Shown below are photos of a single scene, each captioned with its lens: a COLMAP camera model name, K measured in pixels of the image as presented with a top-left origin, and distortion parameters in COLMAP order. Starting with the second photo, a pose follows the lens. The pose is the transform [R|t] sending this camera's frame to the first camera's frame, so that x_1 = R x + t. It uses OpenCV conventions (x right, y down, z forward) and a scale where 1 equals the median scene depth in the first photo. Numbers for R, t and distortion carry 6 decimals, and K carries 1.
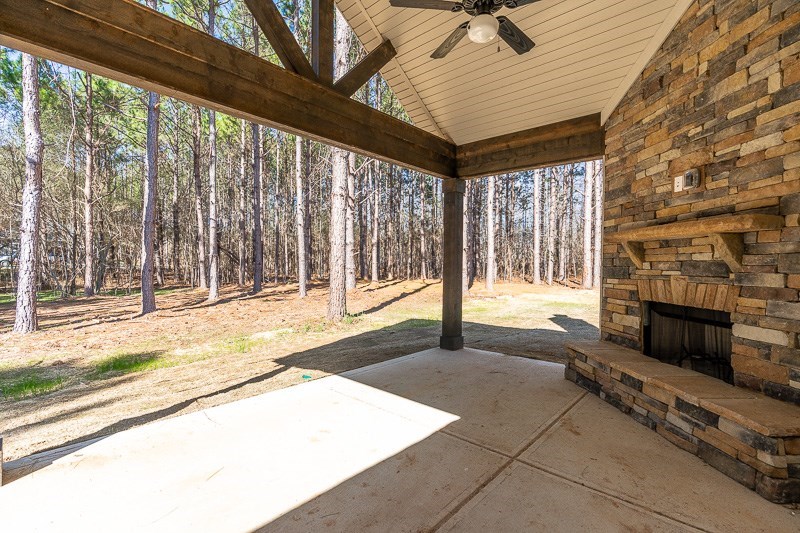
lens RADIAL K [[368.3, 0, 395.3], [0, 368.3, 265.8], [0, 0, 1]] dist [-0.001190, 0.000533]
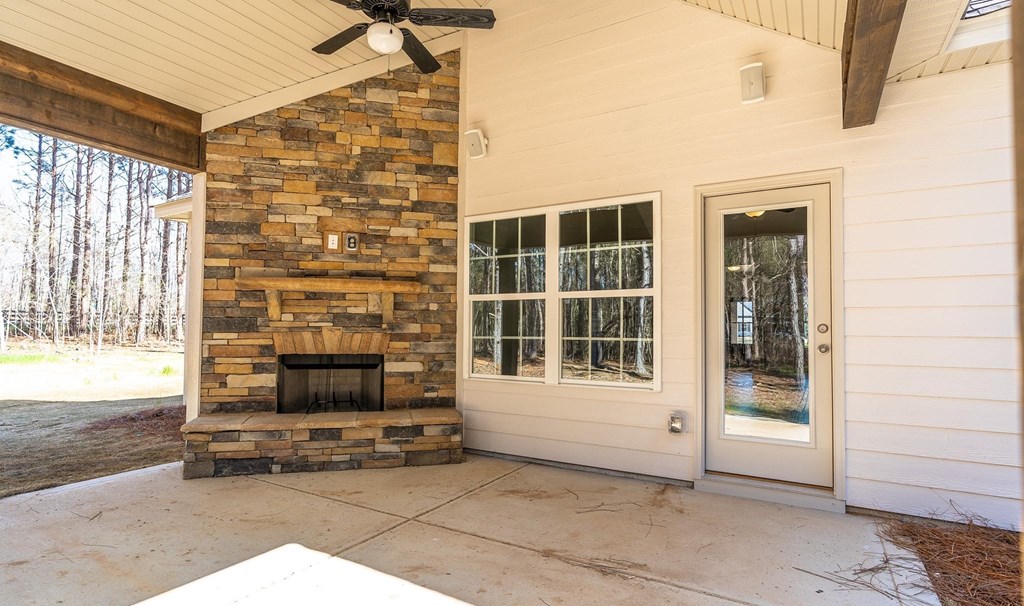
lens RADIAL K [[514.1, 0, 512.0], [0, 514.1, 303.0], [0, 0, 1]] dist [0.002982, 0.000015]
pose [[-0.203025, 0.038522, 0.978416, -0.835384], [-0.006364, 0.999153, -0.040659, 0.015717], [-0.979153, -0.014481, -0.202608, 0.815165]]
